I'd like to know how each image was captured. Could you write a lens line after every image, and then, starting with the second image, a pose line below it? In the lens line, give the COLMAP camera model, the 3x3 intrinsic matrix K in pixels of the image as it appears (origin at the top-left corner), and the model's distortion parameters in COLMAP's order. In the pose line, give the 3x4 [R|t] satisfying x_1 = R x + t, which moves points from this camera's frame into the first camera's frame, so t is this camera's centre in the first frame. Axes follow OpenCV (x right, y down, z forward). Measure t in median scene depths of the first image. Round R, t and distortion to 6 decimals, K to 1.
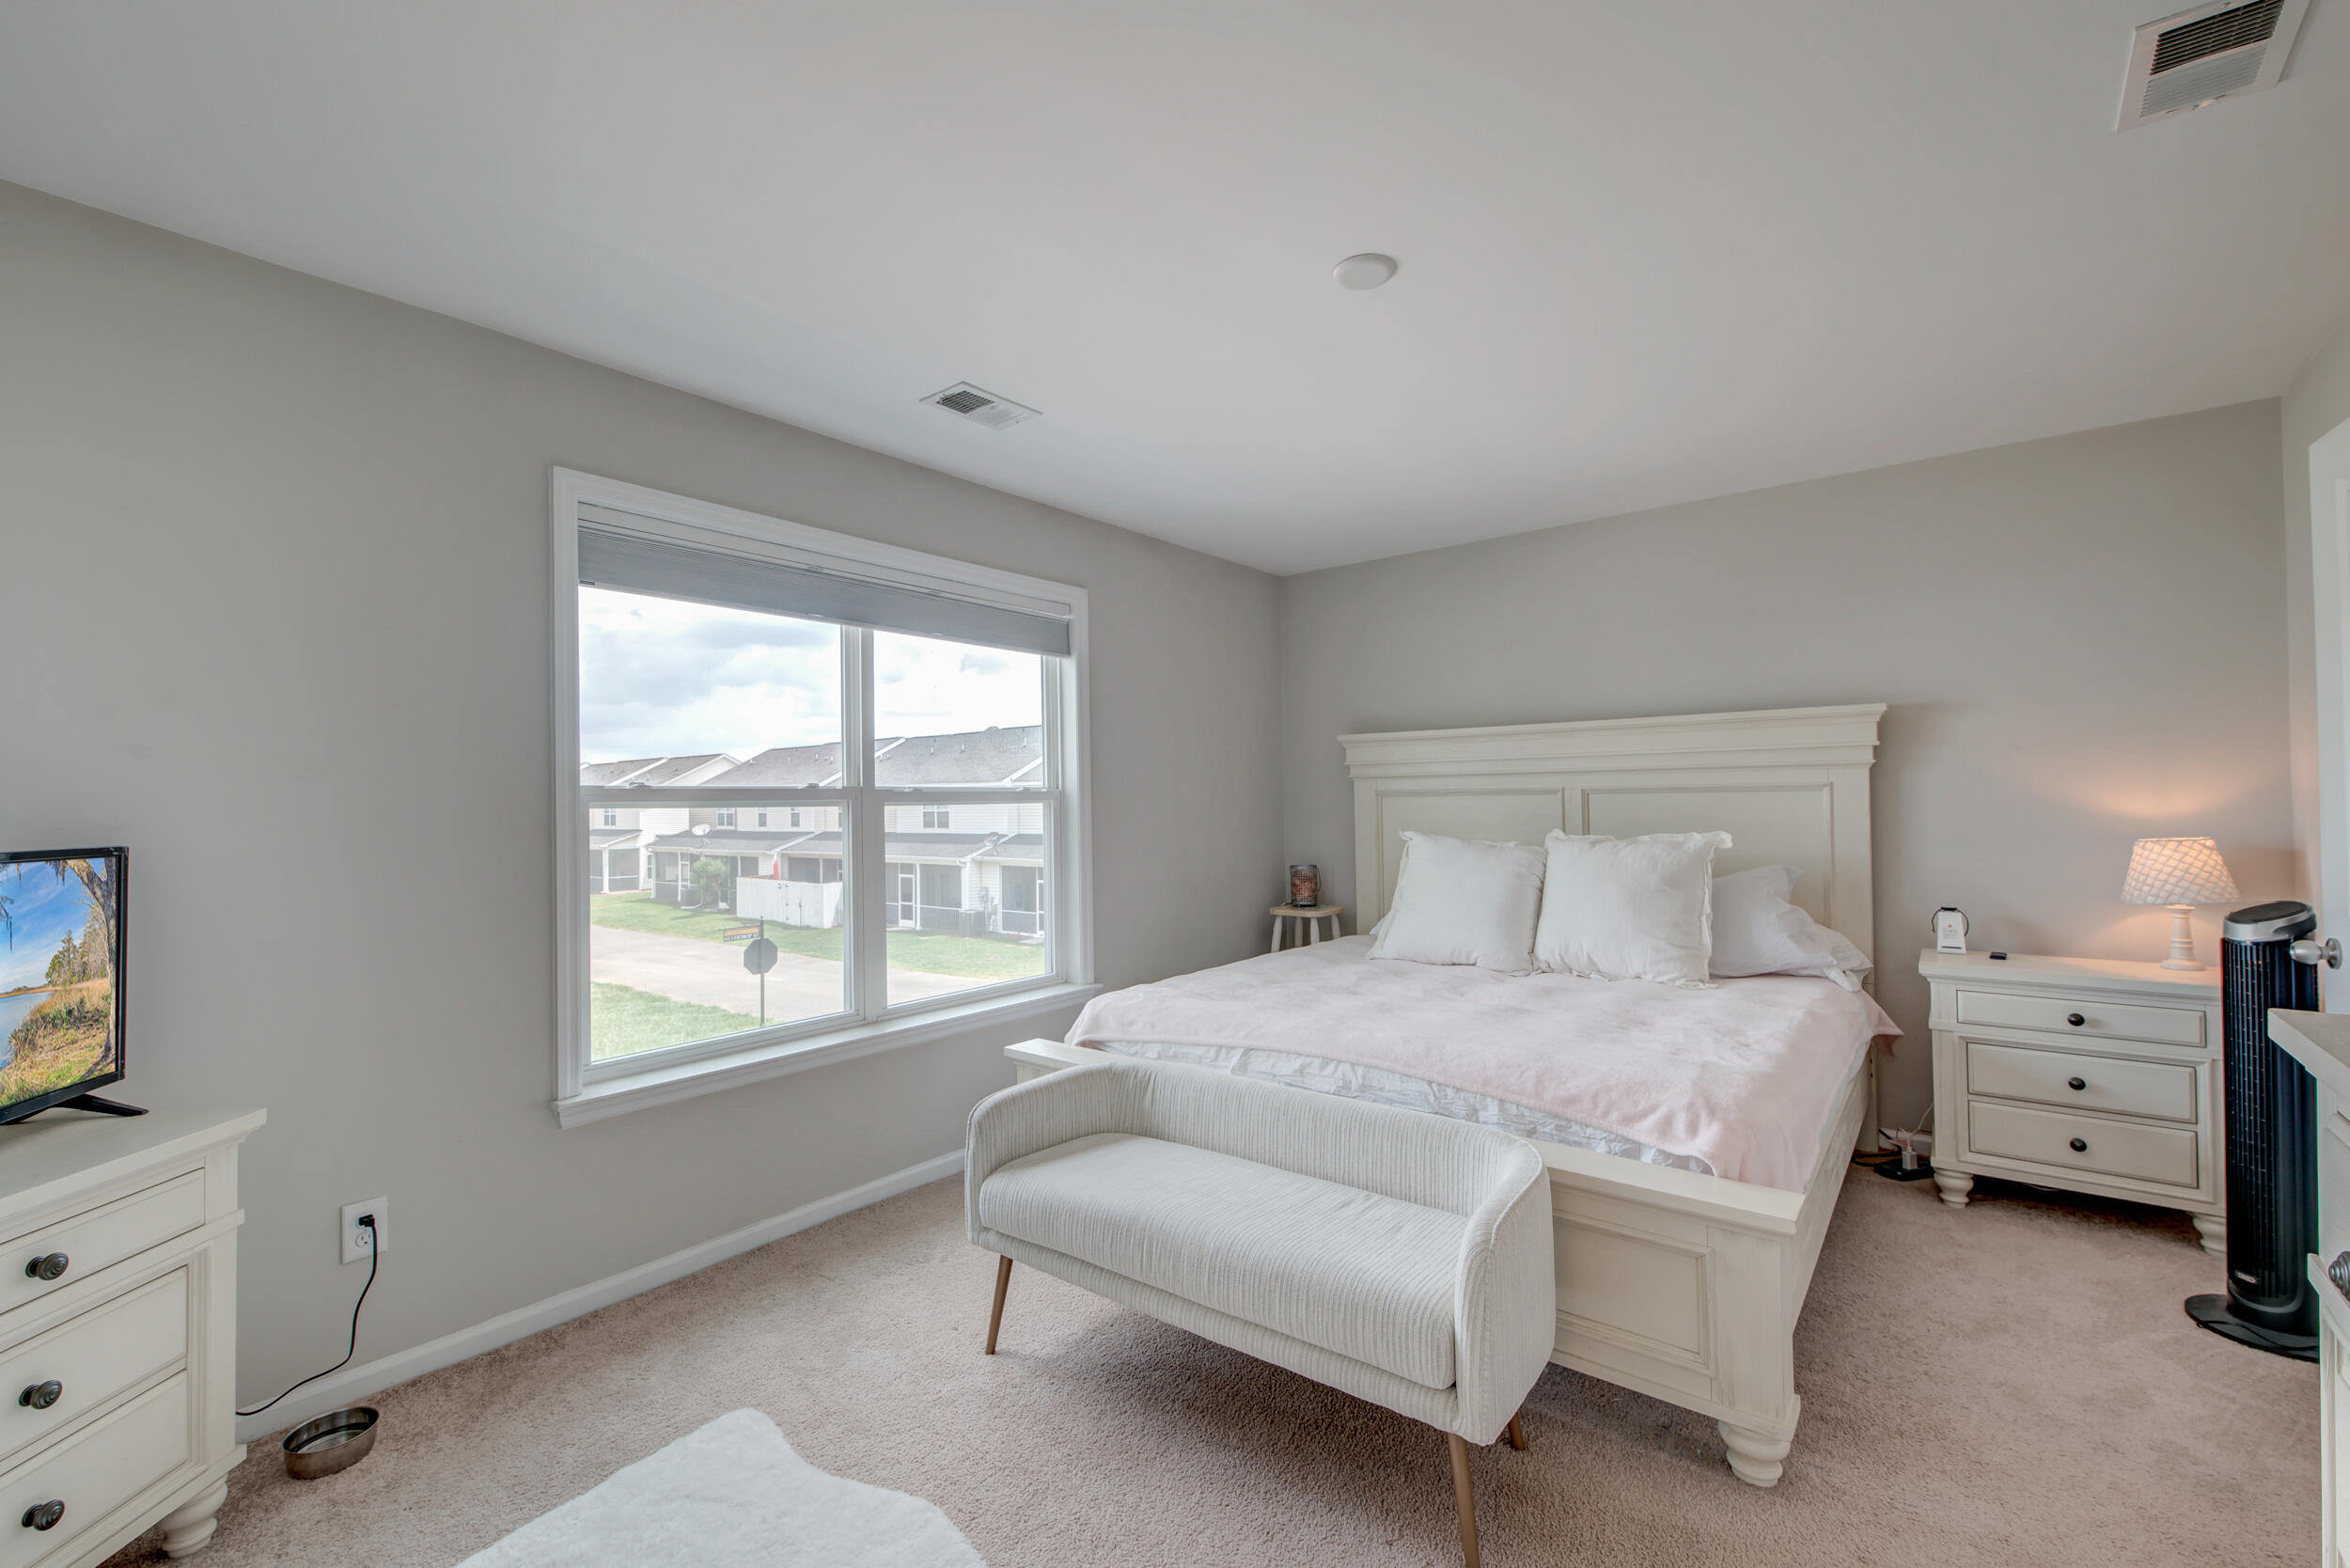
lens RADIAL K [[1008.1, 0, 1152.2], [0, 1008.1, 792.9], [0, 0, 1]] dist [0.018404, -0.010463]
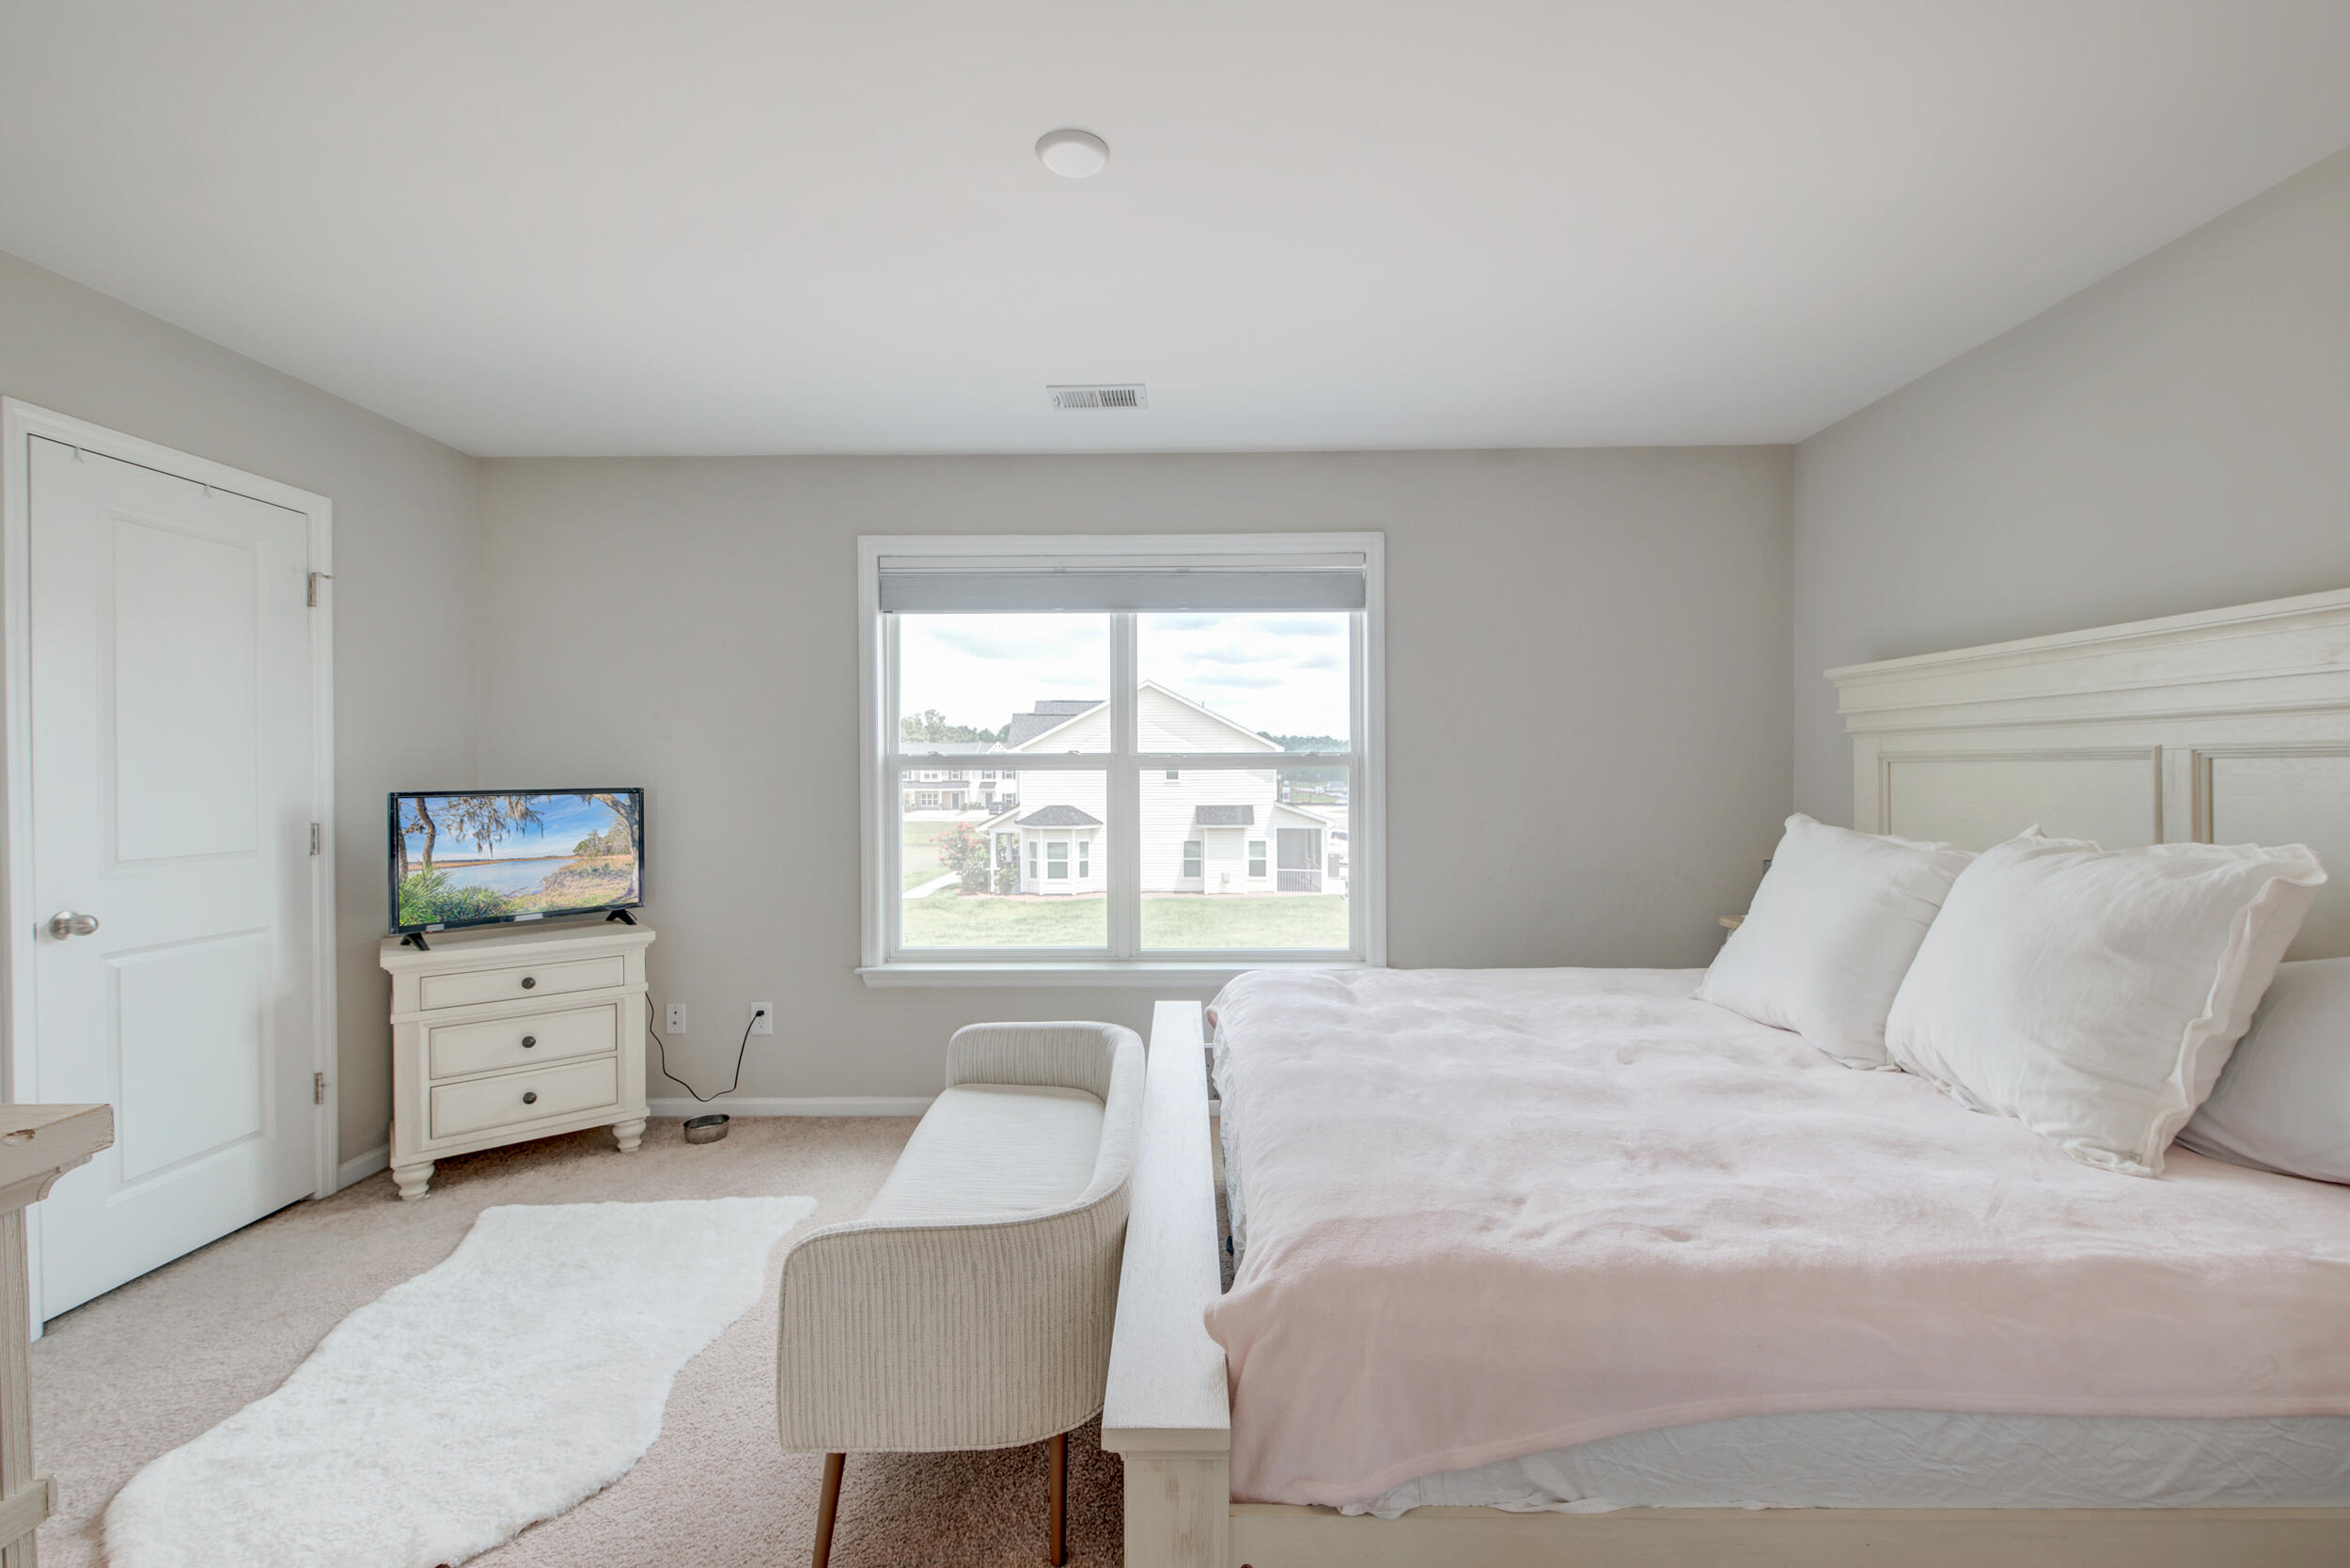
lens RADIAL K [[984.8, 0, 1175.8], [0, 984.8, 787.6], [0, 0, 1]] dist [0.016538, -0.007445]
pose [[0.614653, 0.022998, -0.788463, 0.708467], [0.004280, 0.999463, 0.032488, -0.003754], [0.788786, -0.023343, 0.614224, 0.410661]]
